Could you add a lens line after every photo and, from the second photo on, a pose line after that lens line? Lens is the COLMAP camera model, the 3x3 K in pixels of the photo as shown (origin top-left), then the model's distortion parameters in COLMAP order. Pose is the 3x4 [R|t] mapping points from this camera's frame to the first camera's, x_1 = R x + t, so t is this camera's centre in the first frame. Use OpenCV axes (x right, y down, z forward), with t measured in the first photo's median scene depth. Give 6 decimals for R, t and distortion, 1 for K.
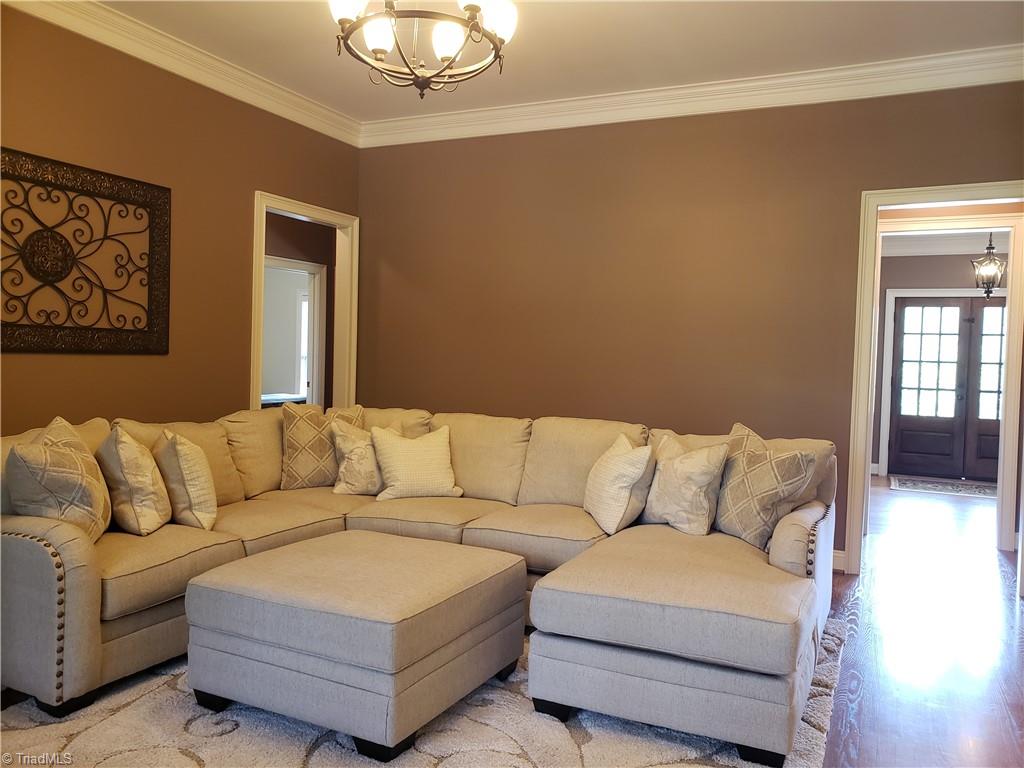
lens RADIAL K [[771.1, 0, 515.5], [0, 771.1, 385.9], [0, 0, 1]] dist [0.035035, -0.053471]
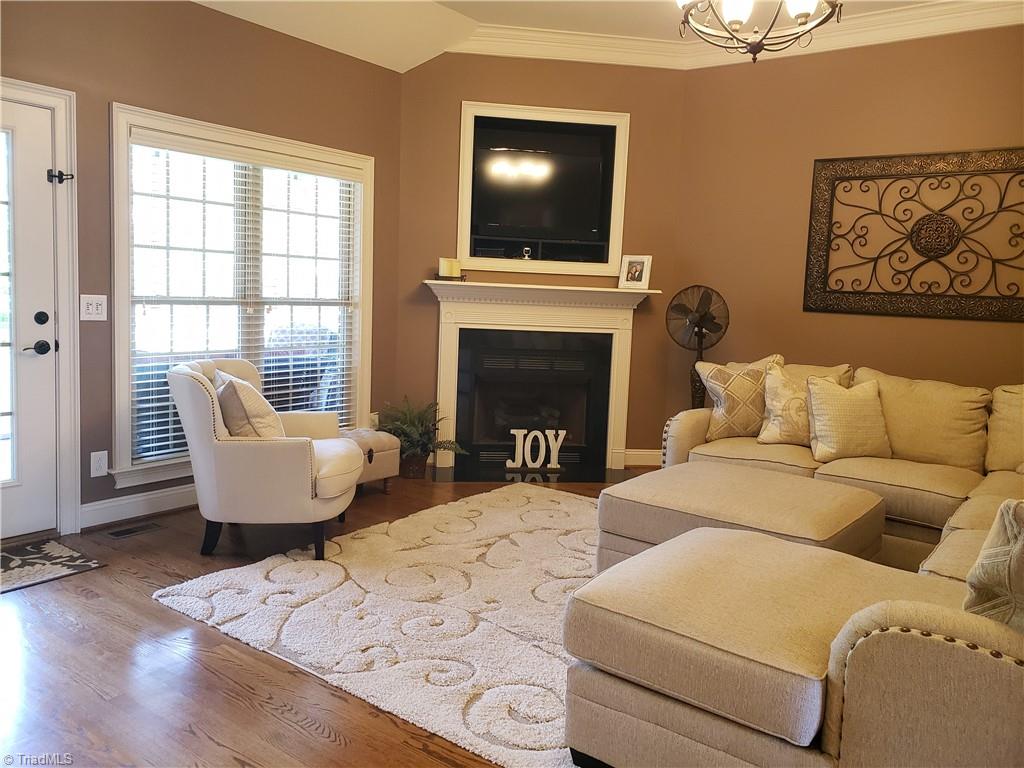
lens RADIAL K [[771.1, 0, 478.6], [0, 771.1, 375.7], [0, 0, 1]] dist [0.035035, -0.053471]
pose [[-0.203948, 0.073283, -0.976235, 0.692823], [-0.077957, 0.992812, 0.090813, -0.008112], [0.975873, 0.094625, -0.196769, 0.559657]]
